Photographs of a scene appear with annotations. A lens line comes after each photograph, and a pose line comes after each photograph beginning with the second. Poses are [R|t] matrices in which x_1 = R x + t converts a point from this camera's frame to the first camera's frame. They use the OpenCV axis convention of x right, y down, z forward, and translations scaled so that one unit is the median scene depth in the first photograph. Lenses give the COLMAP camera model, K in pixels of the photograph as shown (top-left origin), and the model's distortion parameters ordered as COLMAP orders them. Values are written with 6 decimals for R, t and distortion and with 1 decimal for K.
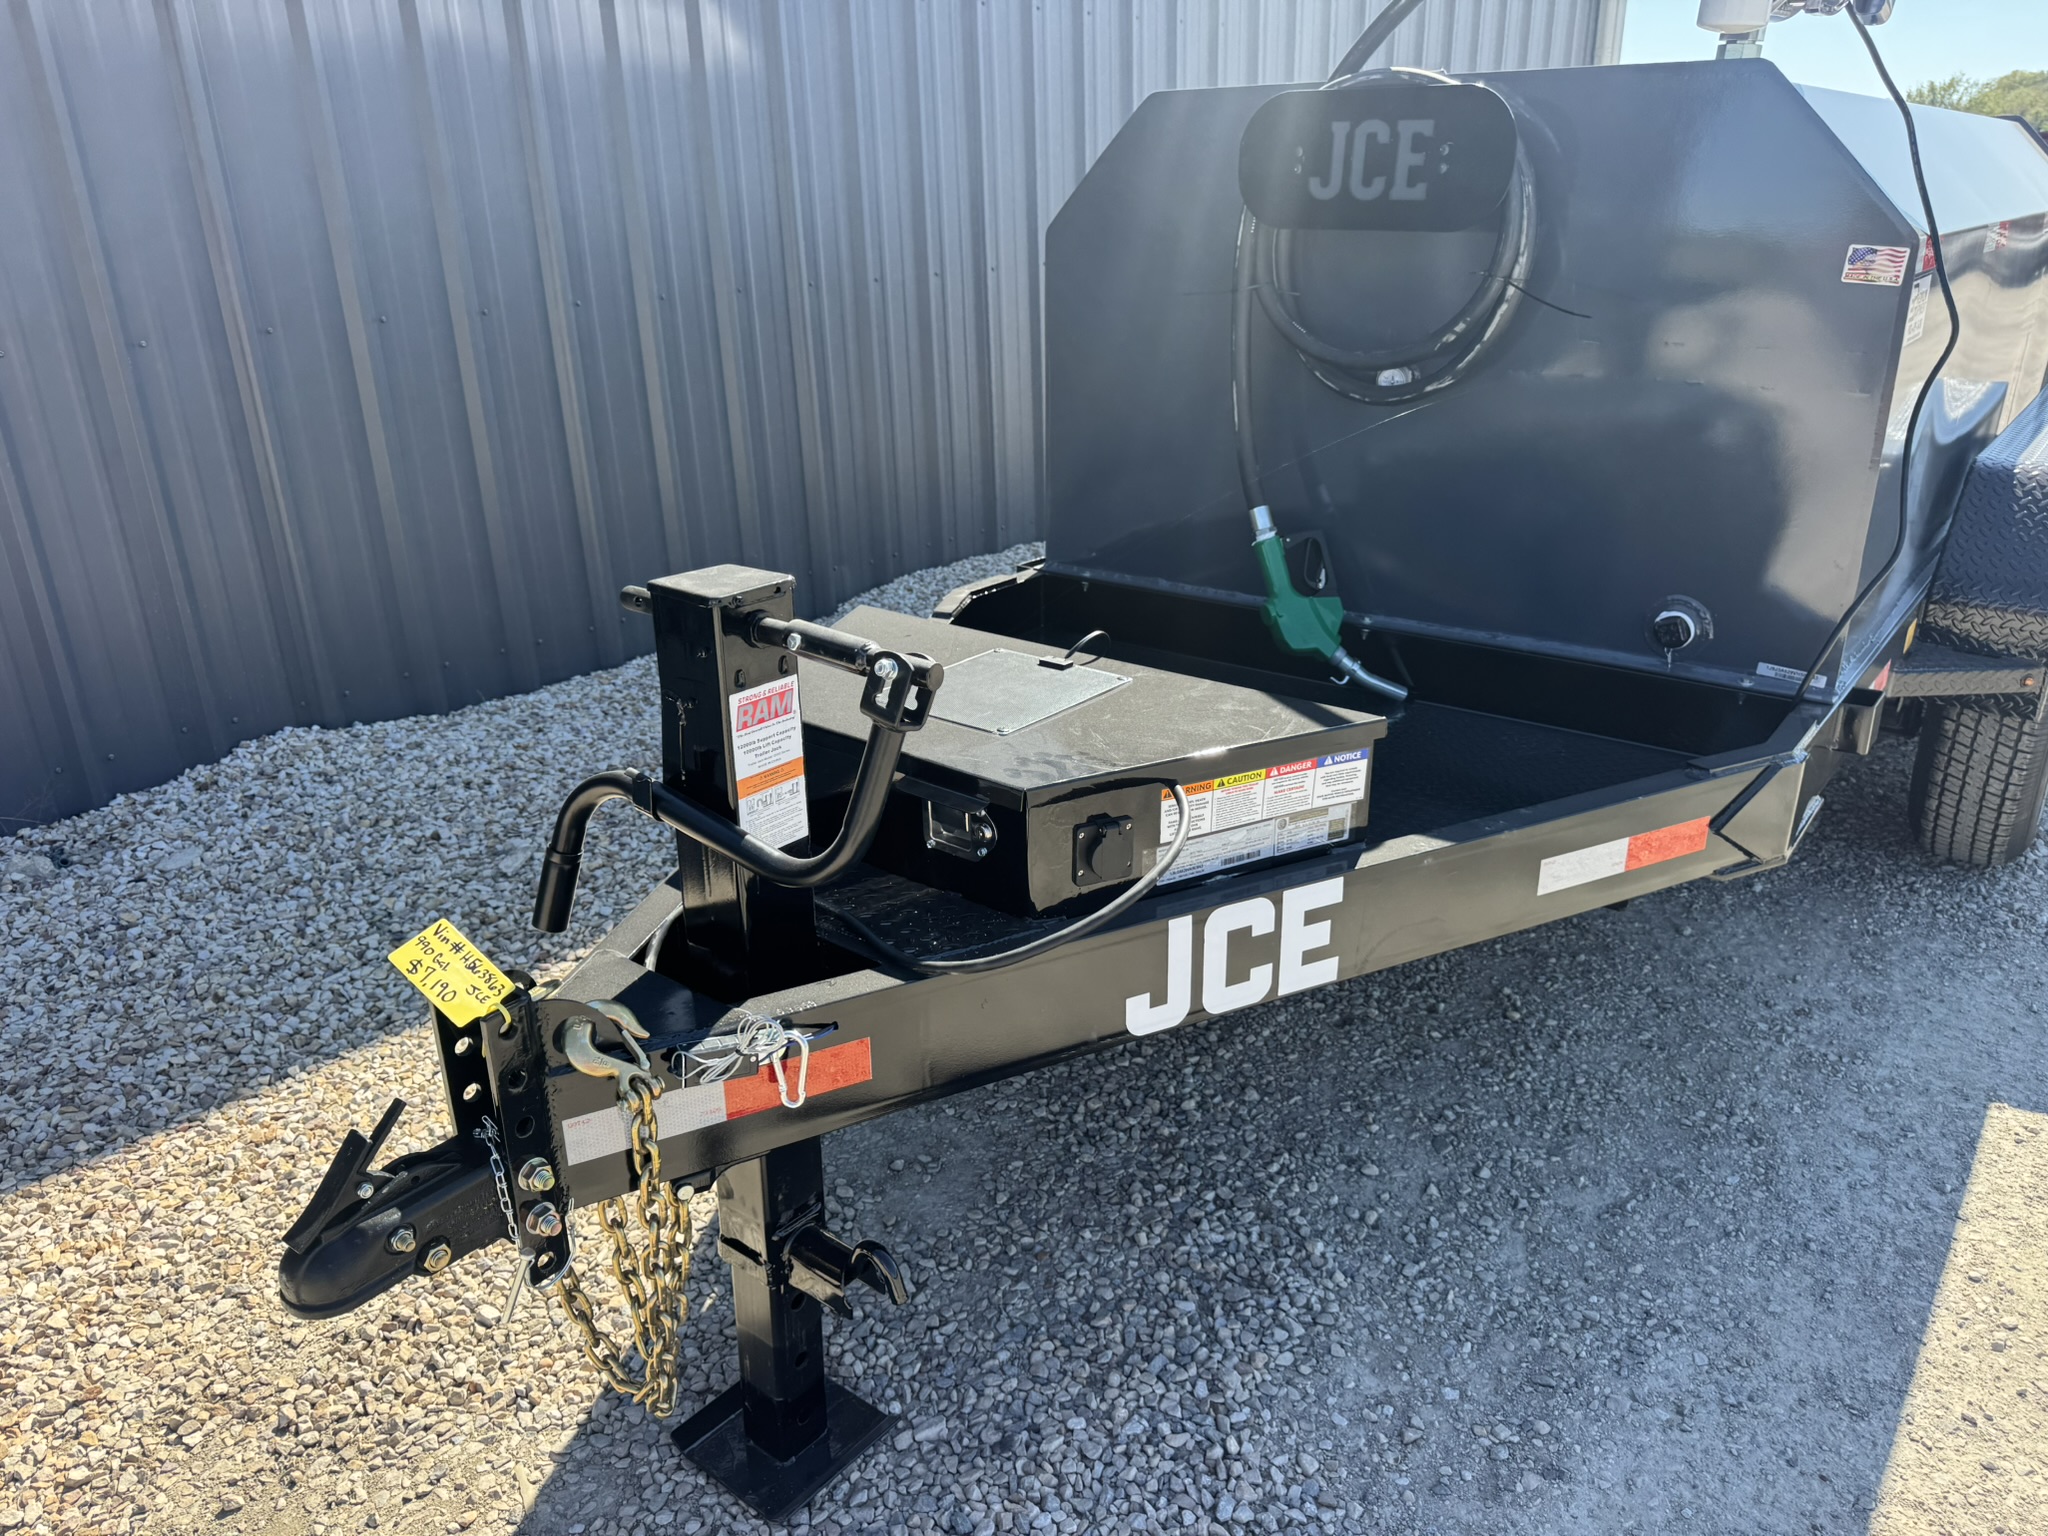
lens RADIAL K [[1436.1, 0, 1024.0], [0, 1436.1, 768.0], [0, 0, 1]] dist [0.001602, -0.003561]
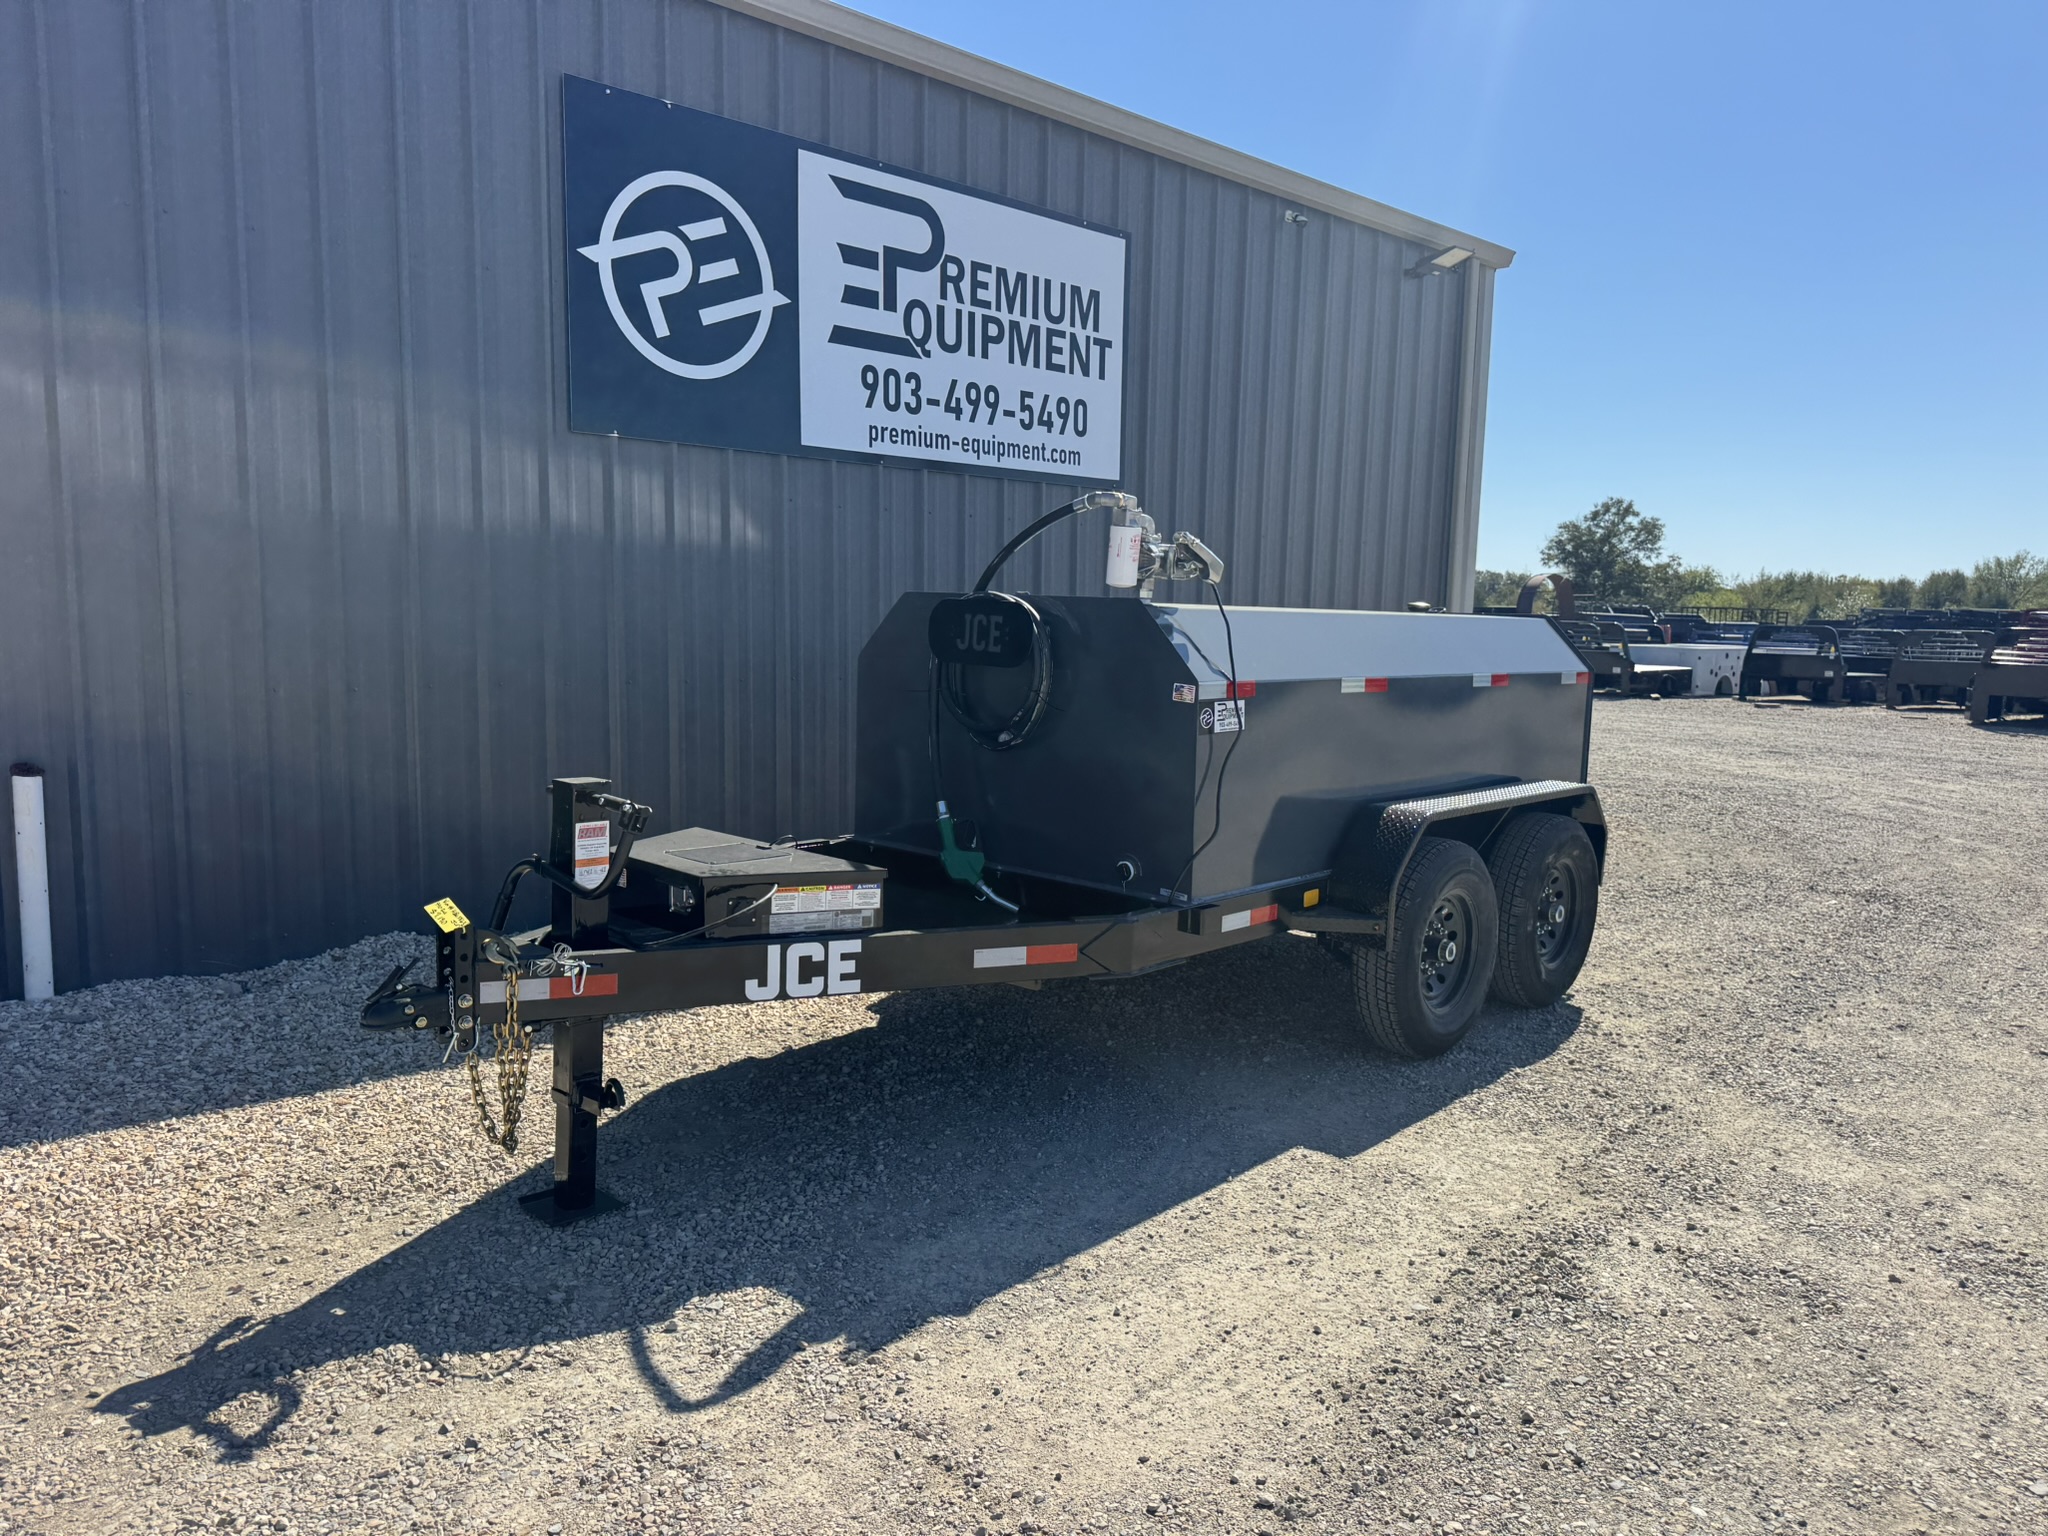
lens RADIAL K [[1482.4, 0, 1118.8], [0, 1482.4, 775.1], [0, 0, 1]] dist [-0.002099, -0.005586]
pose [[0.998208, 0.048594, -0.034934, 0.665554], [-0.056190, 0.961895, -0.267583, 0.407681], [0.020600, 0.269066, 0.962901, -1.204257]]
